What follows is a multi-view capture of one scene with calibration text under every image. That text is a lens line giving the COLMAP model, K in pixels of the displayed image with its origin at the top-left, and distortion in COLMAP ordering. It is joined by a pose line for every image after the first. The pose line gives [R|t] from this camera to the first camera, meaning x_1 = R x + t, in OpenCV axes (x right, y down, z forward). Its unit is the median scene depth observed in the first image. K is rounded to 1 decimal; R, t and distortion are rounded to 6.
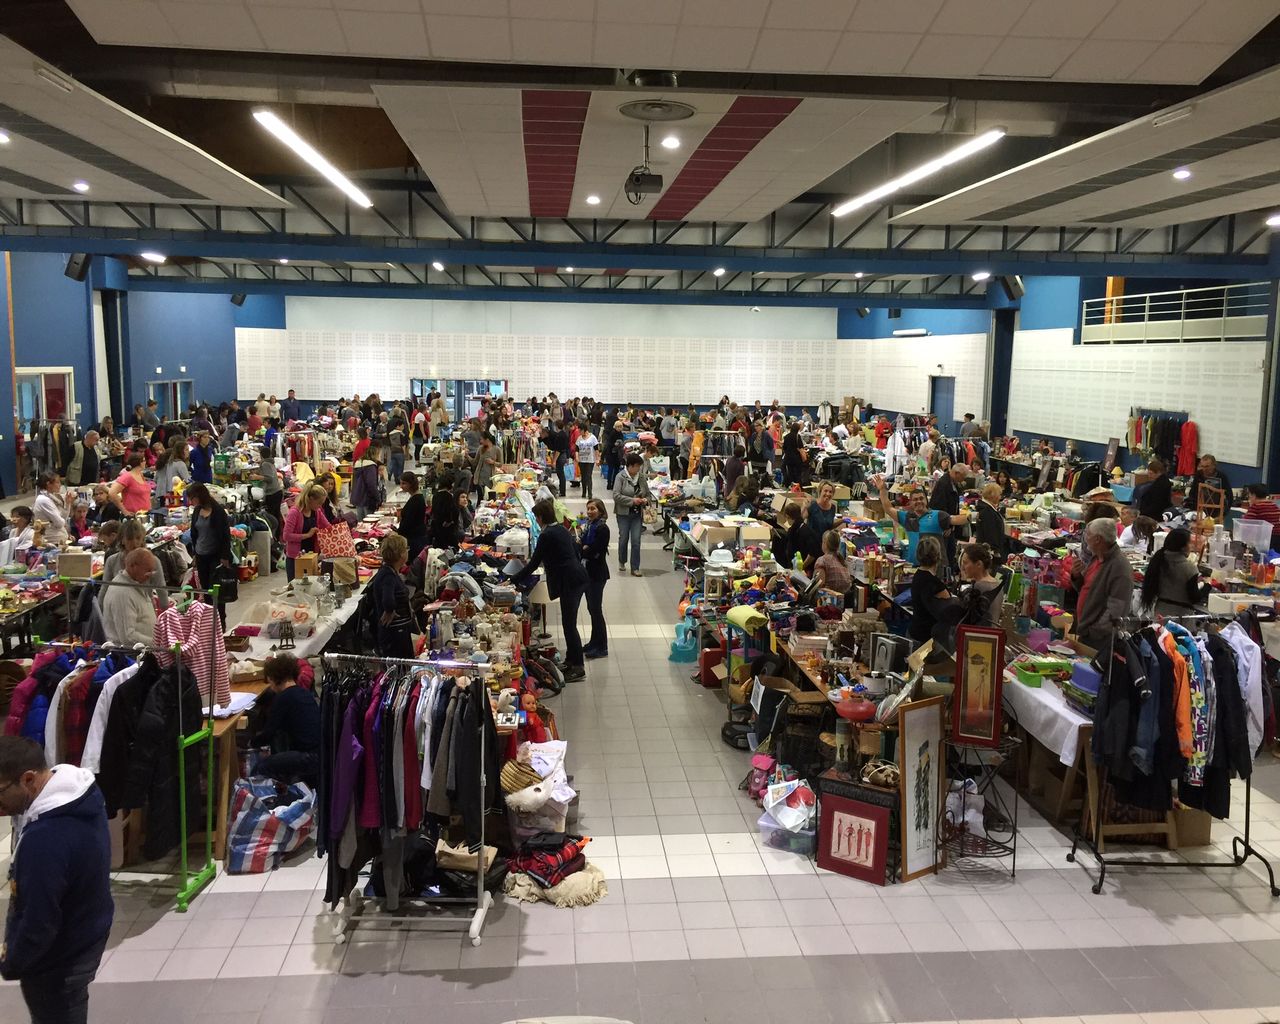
lens RADIAL K [[1086.0, 0, 641.8], [0, 1086.0, 490.0], [0, 0, 1]] dist [0.085840, -0.107456]
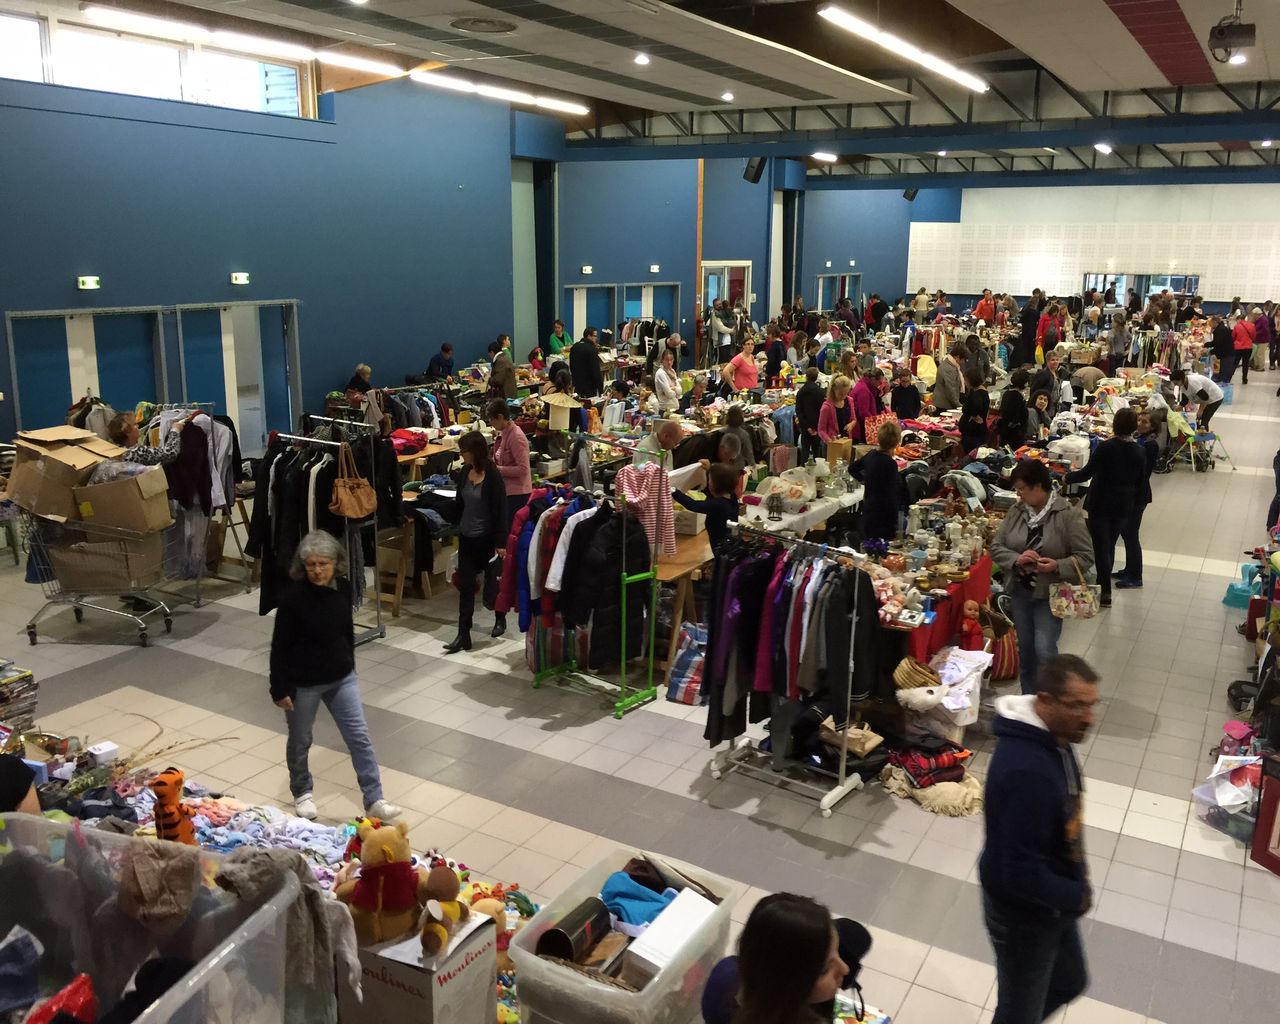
lens RADIAL K [[1090.1, 0, 669.9], [0, 1090.1, 467.7], [0, 0, 1]] dist [0.091470, -0.109454]
pose [[0.823572, 0.111404, -0.556164, 0.095708], [-0.070632, 0.993033, 0.094321, -0.000955], [0.562797, -0.038397, 0.825703, 0.024436]]
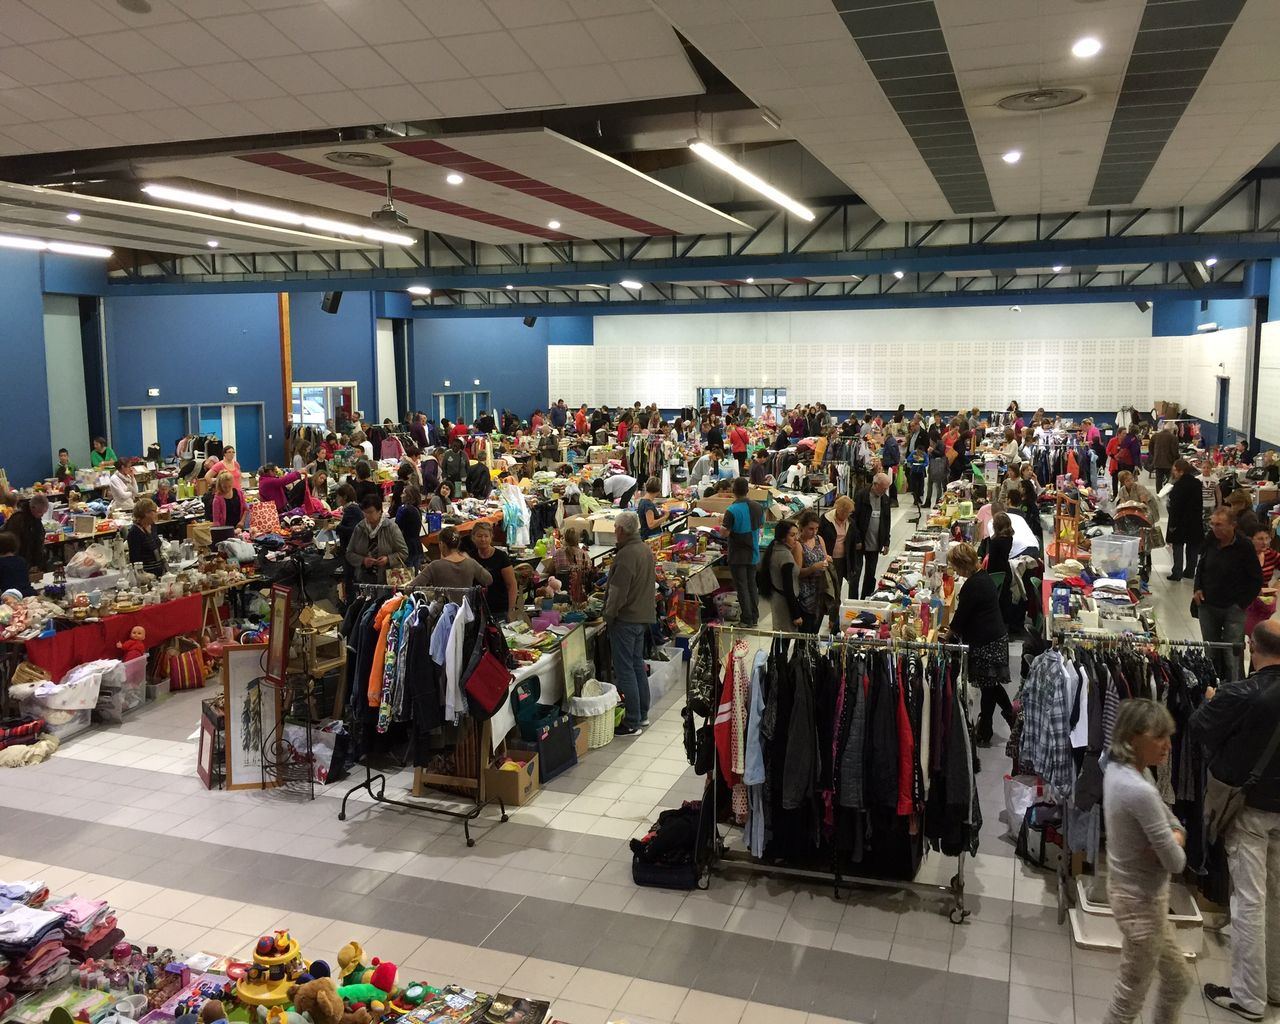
lens RADIAL K [[1086.0, 0, 641.8], [0, 1086.0, 490.0], [0, 0, 1]] dist [0.085840, -0.107456]
pose [[0.904859, 0.029112, -0.424714, 0.456307], [-0.032856, 0.999459, -0.001492, 0.003326], [0.424441, 0.015304, 0.905326, 0.030597]]
